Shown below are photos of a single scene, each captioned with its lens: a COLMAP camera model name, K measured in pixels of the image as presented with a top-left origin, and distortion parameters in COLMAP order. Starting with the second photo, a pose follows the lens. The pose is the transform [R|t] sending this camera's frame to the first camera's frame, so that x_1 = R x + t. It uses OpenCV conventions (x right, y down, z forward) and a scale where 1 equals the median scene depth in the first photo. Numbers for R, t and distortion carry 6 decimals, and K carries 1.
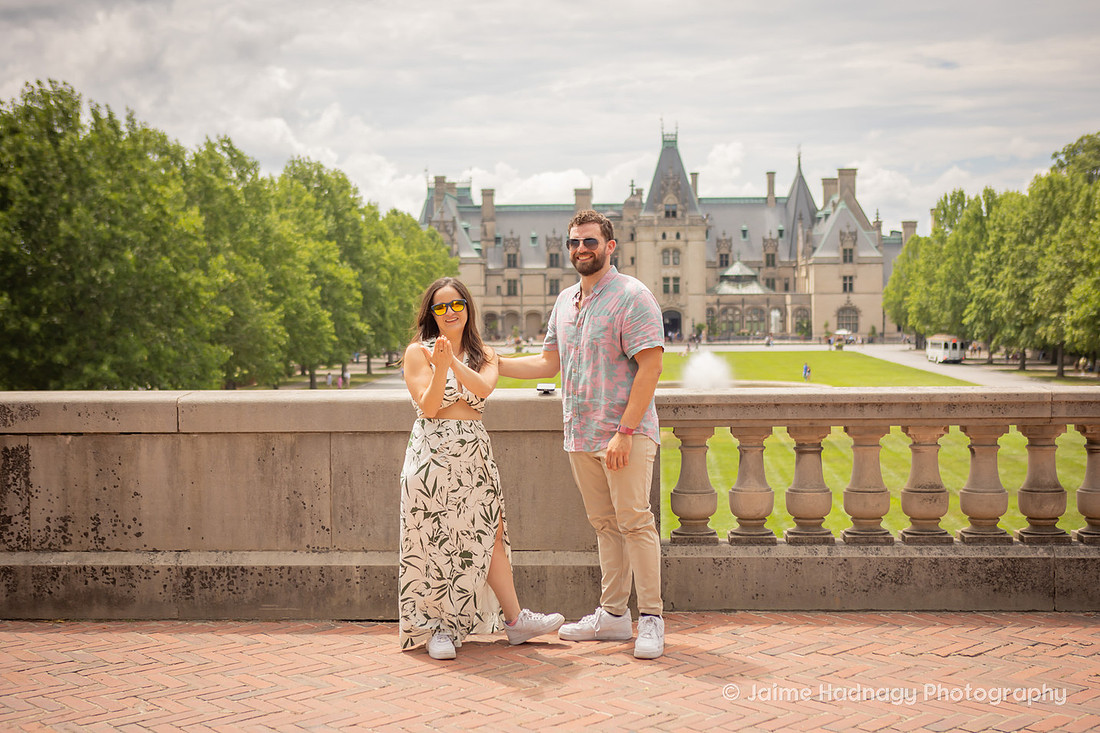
lens RADIAL K [[1496.6, 0, 562.8], [0, 1496.6, 368.9], [0, 0, 1]] dist [-0.011447, 0.096288]
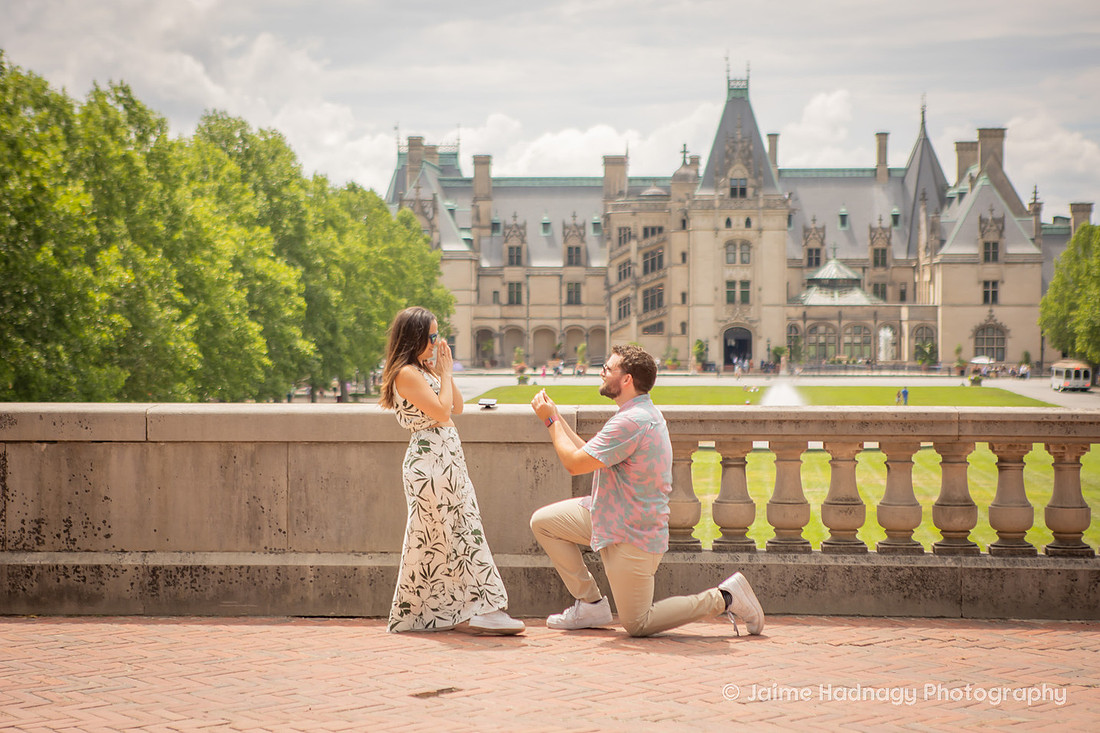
lens RADIAL K [[2123.1, 0, 528.7], [0, 2123.1, 364.9], [0, 0, 1]] dist [0.169546, 0.090629]
pose [[0.999565, 0.009659, -0.027859, 0.003202], [-0.010229, 0.999739, -0.020413, 0.000849], [0.027654, 0.020689, 0.999403, -0.028081]]
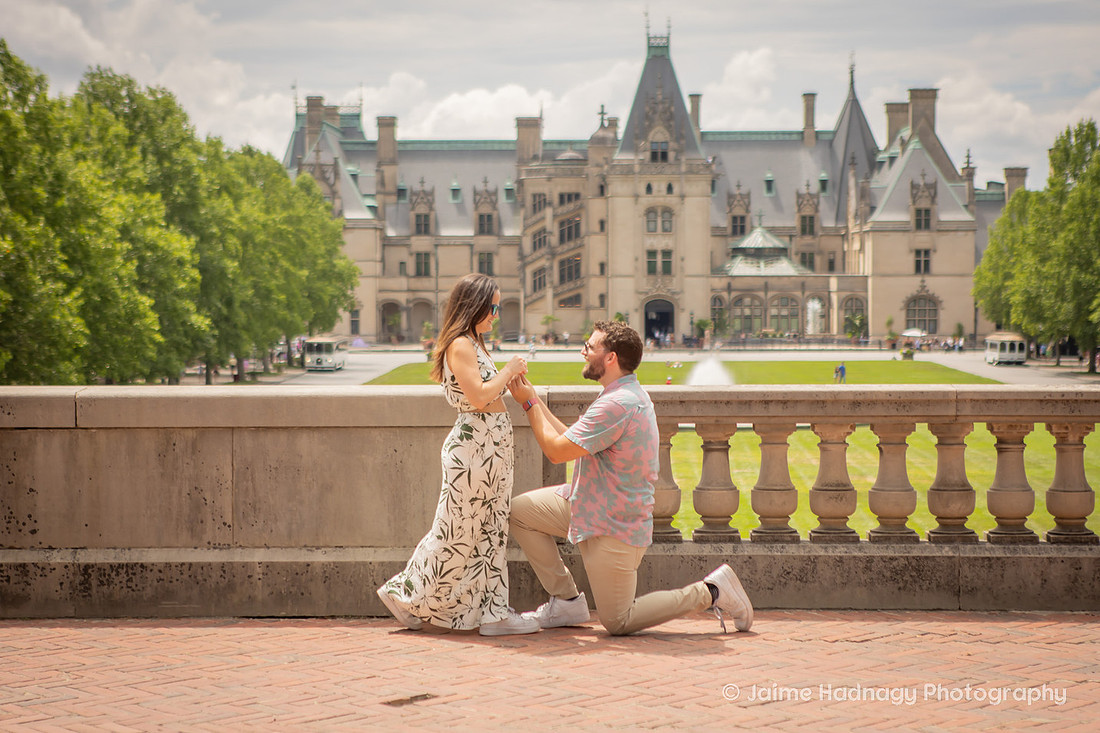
lens RADIAL K [[2252.4, 0, 550.3], [0, 2252.4, 383.4], [0, 0, 1]] dist [0.177547, 0.016270]
pose [[0.999729, 0.004365, 0.022872, 0.001090], [-0.004332, 0.999989, -0.001500, 0.000756], [-0.022878, 0.001400, 0.999737, -0.026390]]
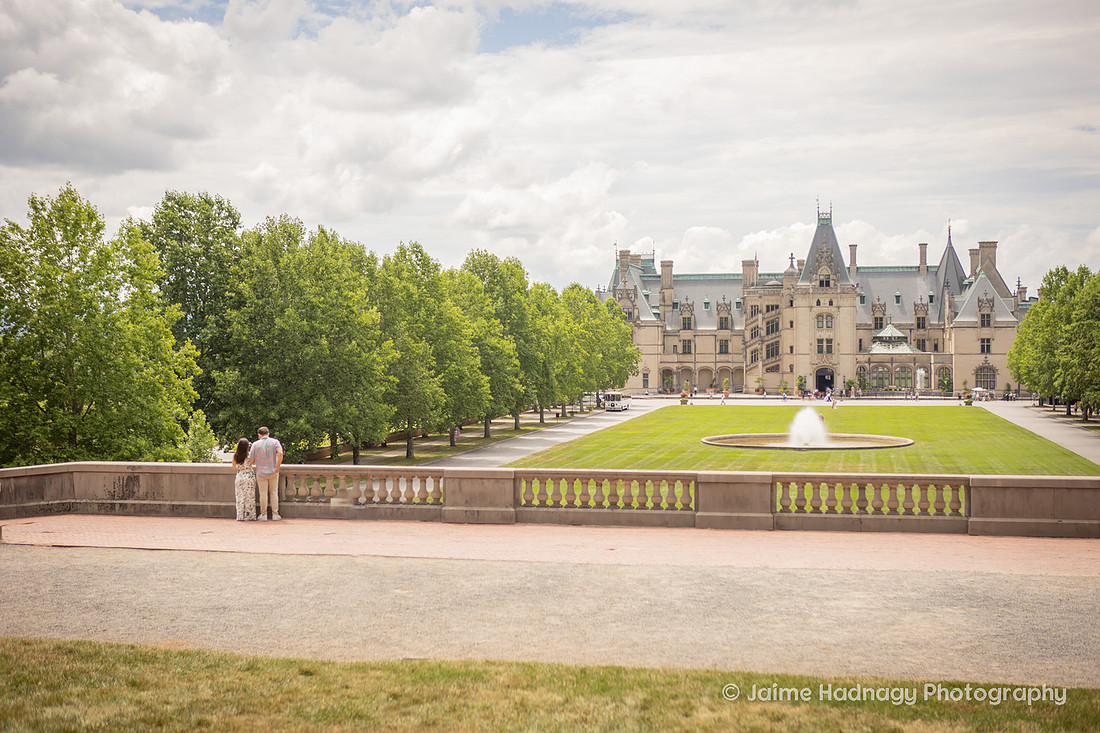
lens RADIAL K [[1387.0, 0, 546.7], [0, 1387.0, 366.4], [0, 0, 1]] dist [0.001032, 0.006010]
pose [[0.986635, 0.006978, -0.162794, 0.076206], [-0.012457, 0.999389, -0.032663, -0.007686], [0.162467, 0.034254, 0.986119, -0.145064]]
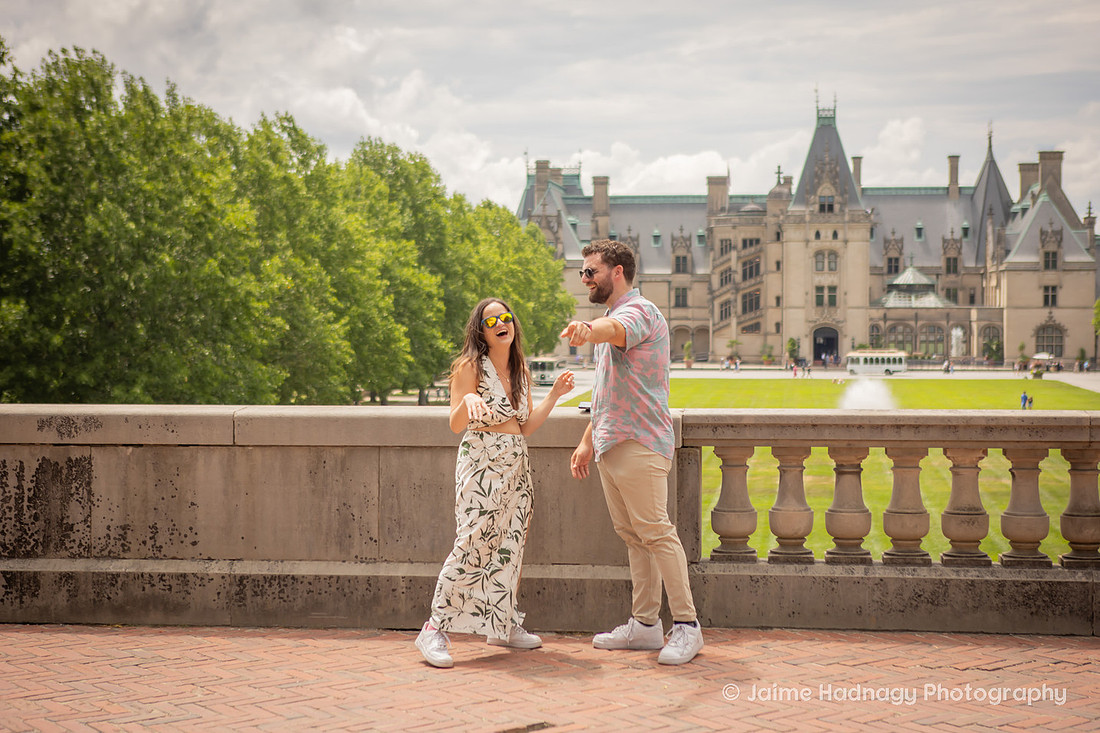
lens RADIAL K [[1850.1, 0, 564.5], [0, 1850.1, 363.9], [0, 0, 1]] dist [0.078101, 0.038813]
pose [[0.997535, 0.010144, -0.069435, 0.003192], [-0.011409, 0.999776, -0.017851, 0.000343], [0.069239, 0.018599, 0.997427, -0.014161]]
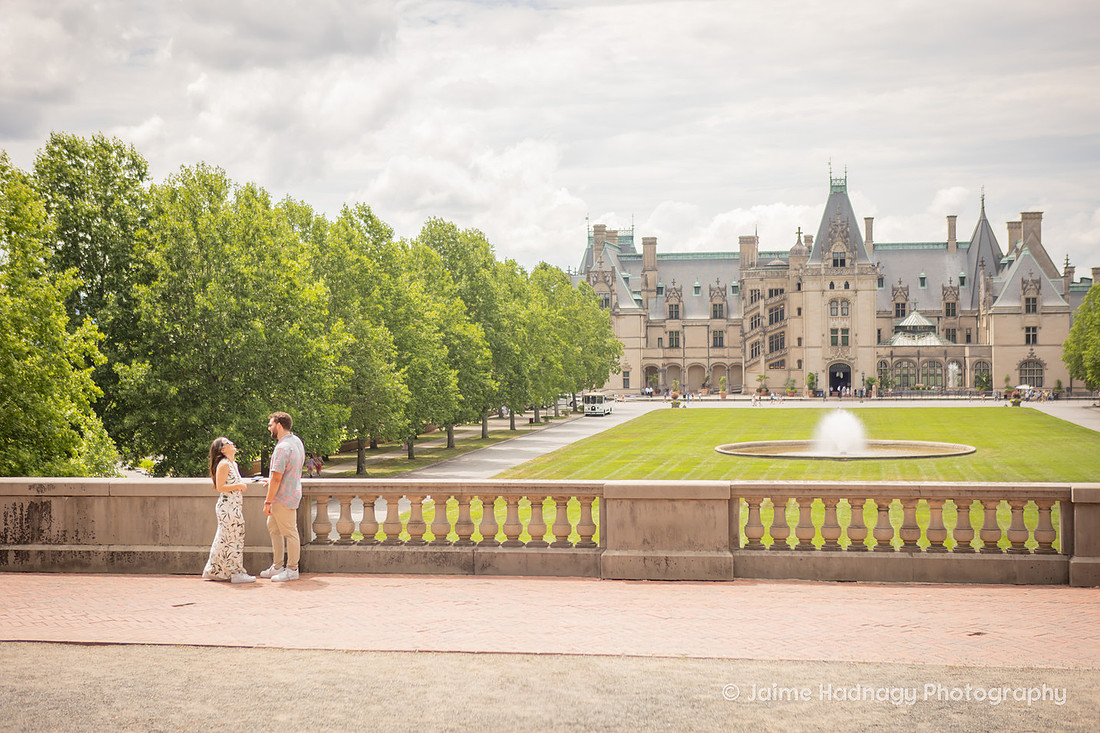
lens RADIAL K [[1610.1, 0, 552.9], [0, 1610.1, 359.8], [0, 0, 1]] dist [0.033332, 0.044408]
pose [[0.992189, -0.000240, -0.124743, 0.041278], [-0.004502, 0.999278, -0.037727, -0.004331], [0.124662, 0.037994, 0.991472, -0.079960]]
